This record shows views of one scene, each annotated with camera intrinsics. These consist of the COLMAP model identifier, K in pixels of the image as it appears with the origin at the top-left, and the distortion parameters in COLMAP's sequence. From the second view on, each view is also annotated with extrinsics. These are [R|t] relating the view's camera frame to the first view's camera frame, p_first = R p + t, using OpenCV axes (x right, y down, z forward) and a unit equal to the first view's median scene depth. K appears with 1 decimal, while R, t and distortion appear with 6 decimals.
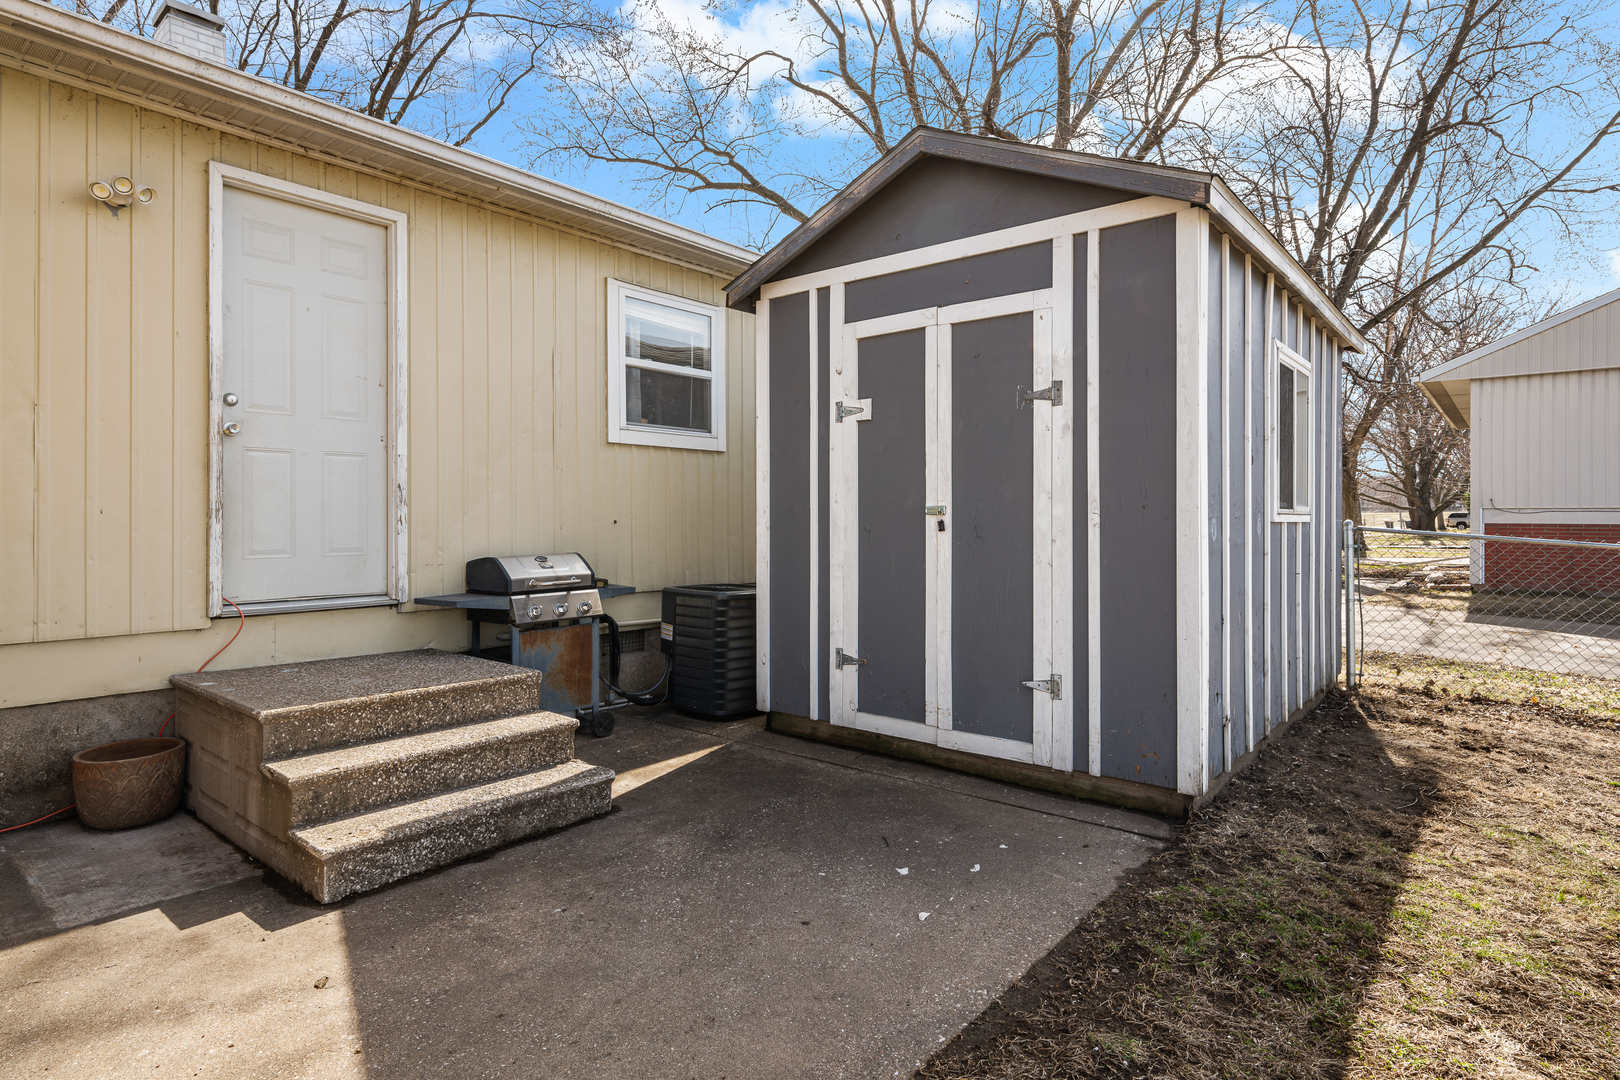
lens RADIAL K [[869.3, 0, 811.3], [0, 869.3, 516.3], [0, 0, 1]] dist [-0.000141, 0.000771]
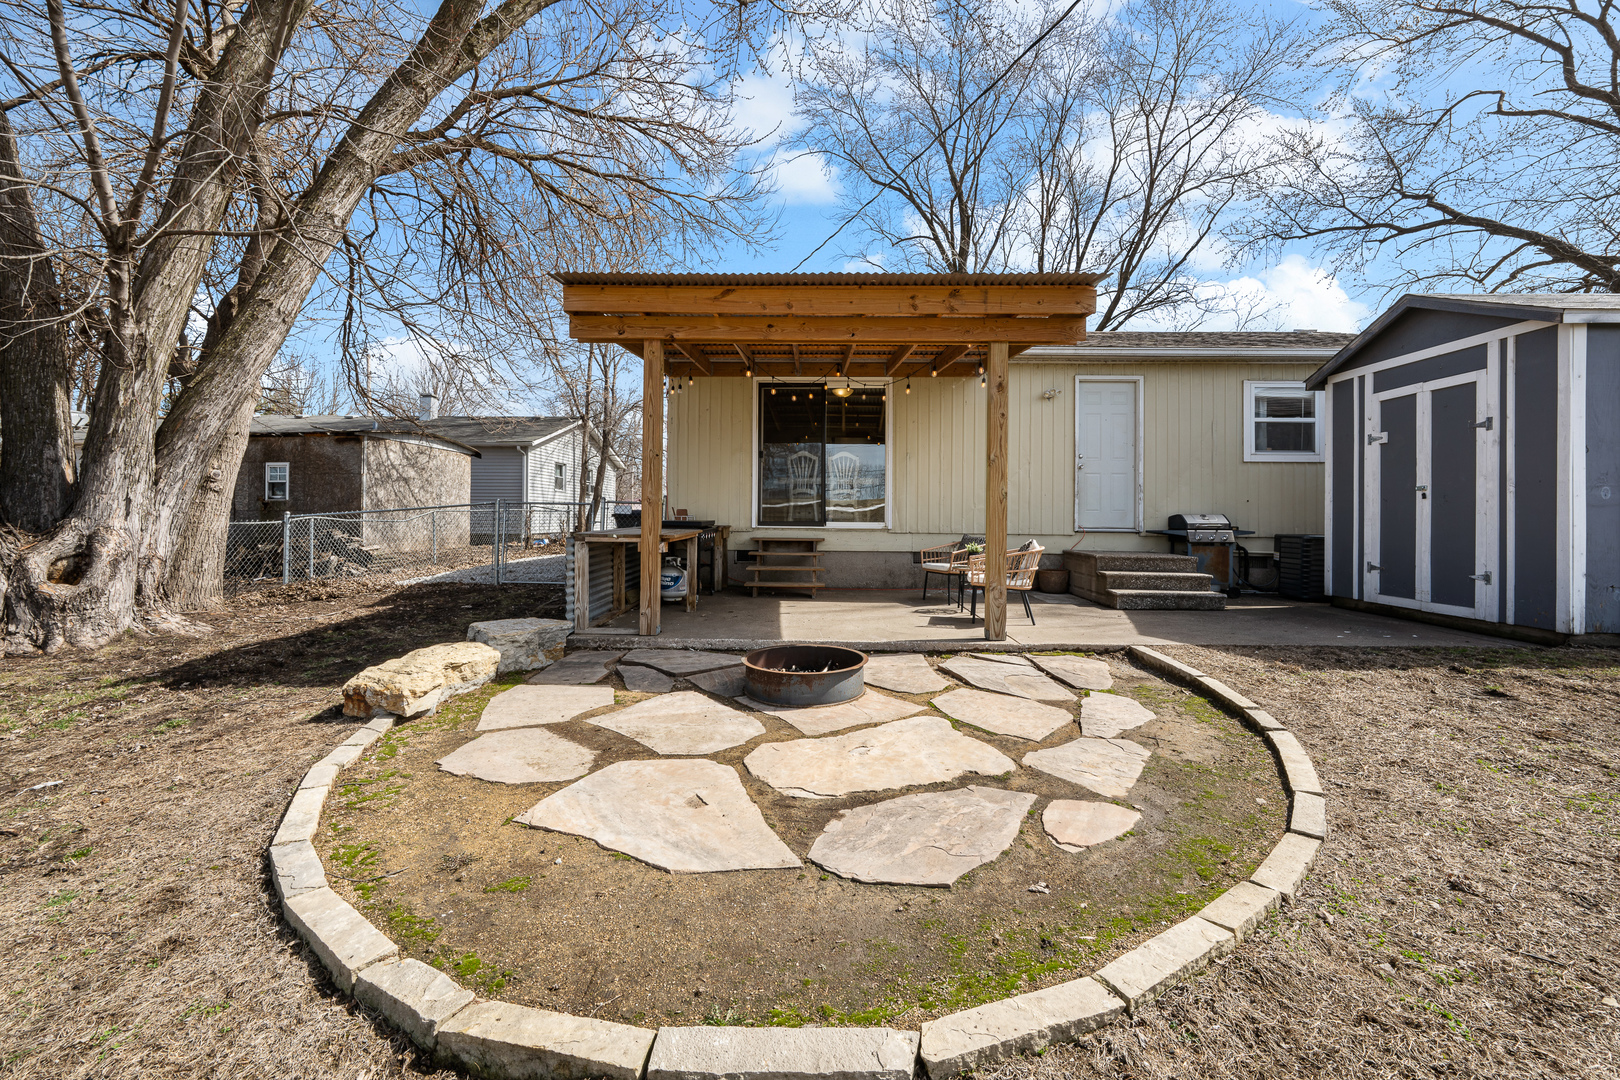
lens RADIAL K [[639.5, 0, 824.1], [0, 639.5, 513.7], [0, 0, 1]] dist [-0.004396, 0.000993]
pose [[0.625118, 0.001092, -0.780530, 0.379245], [-0.008012, 0.999955, -0.005018, 0.061205], [0.780489, 0.009391, 0.625099, -0.828393]]
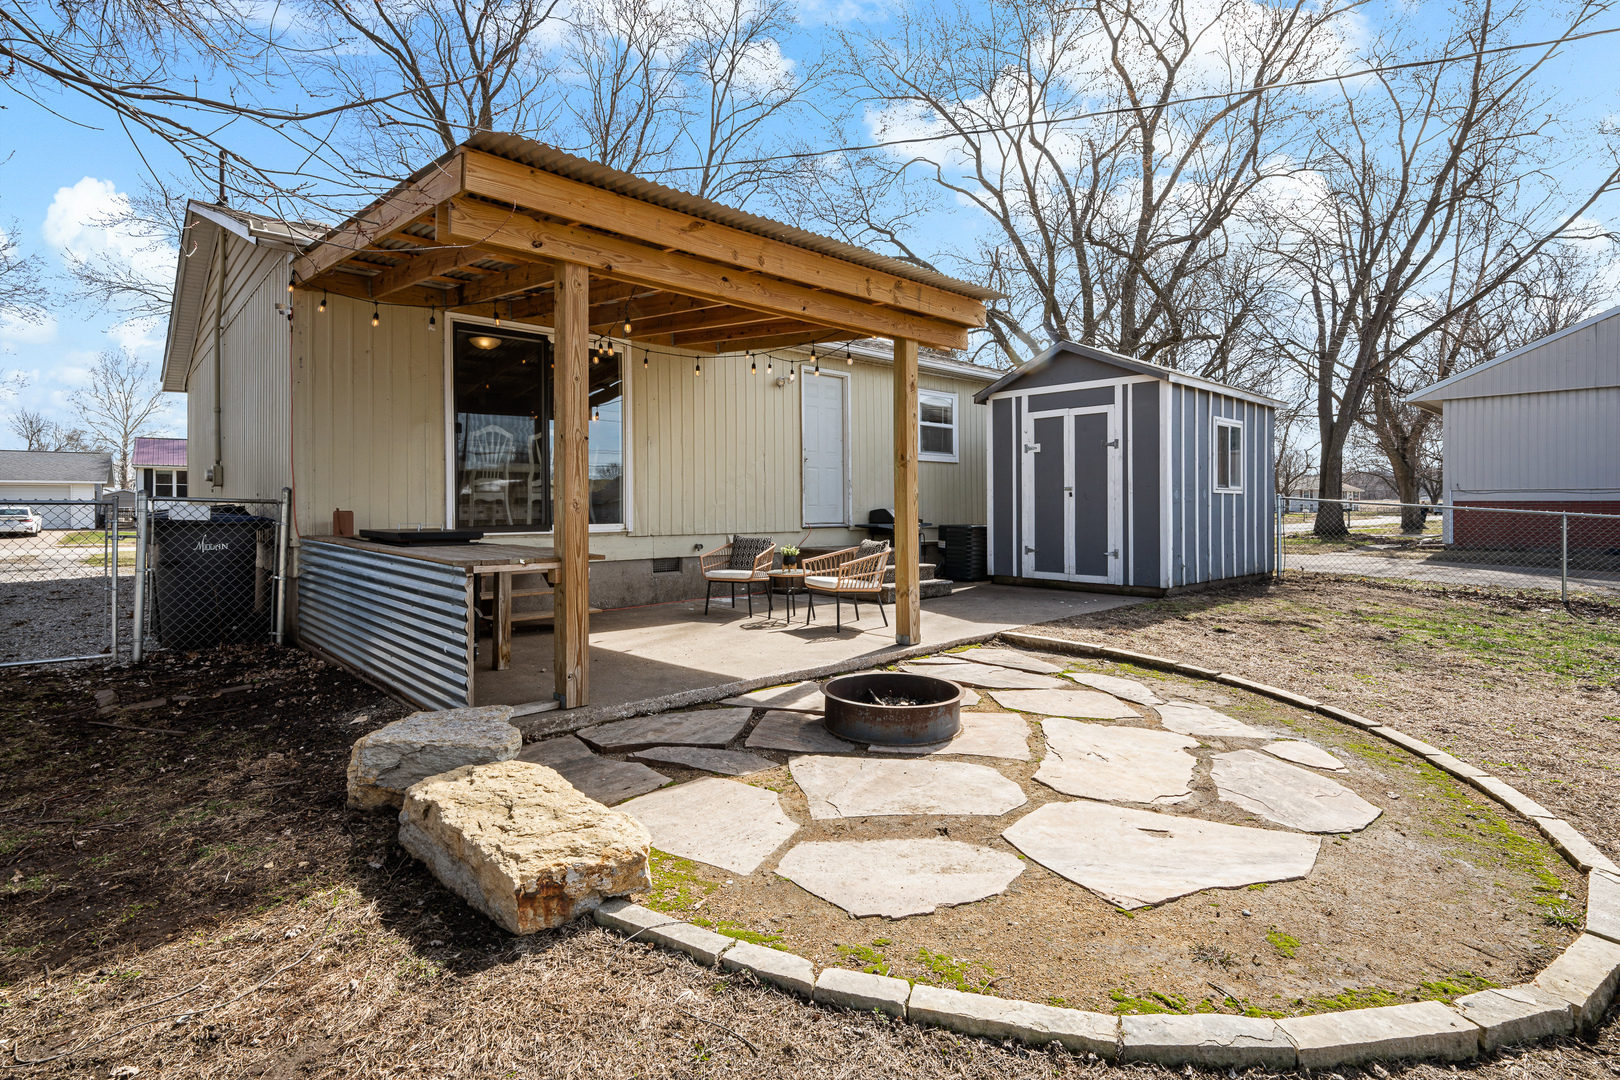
lens RADIAL K [[769.0, 0, 821.2], [0, 769.0, 506.4], [0, 0, 1]] dist [-0.000263, 0.000178]
pose [[0.990735, -0.002999, -0.135779, -0.242637], [0.003218, 0.999994, 0.001391, 0.036173], [0.135774, -0.001815, 0.990738, -1.201506]]
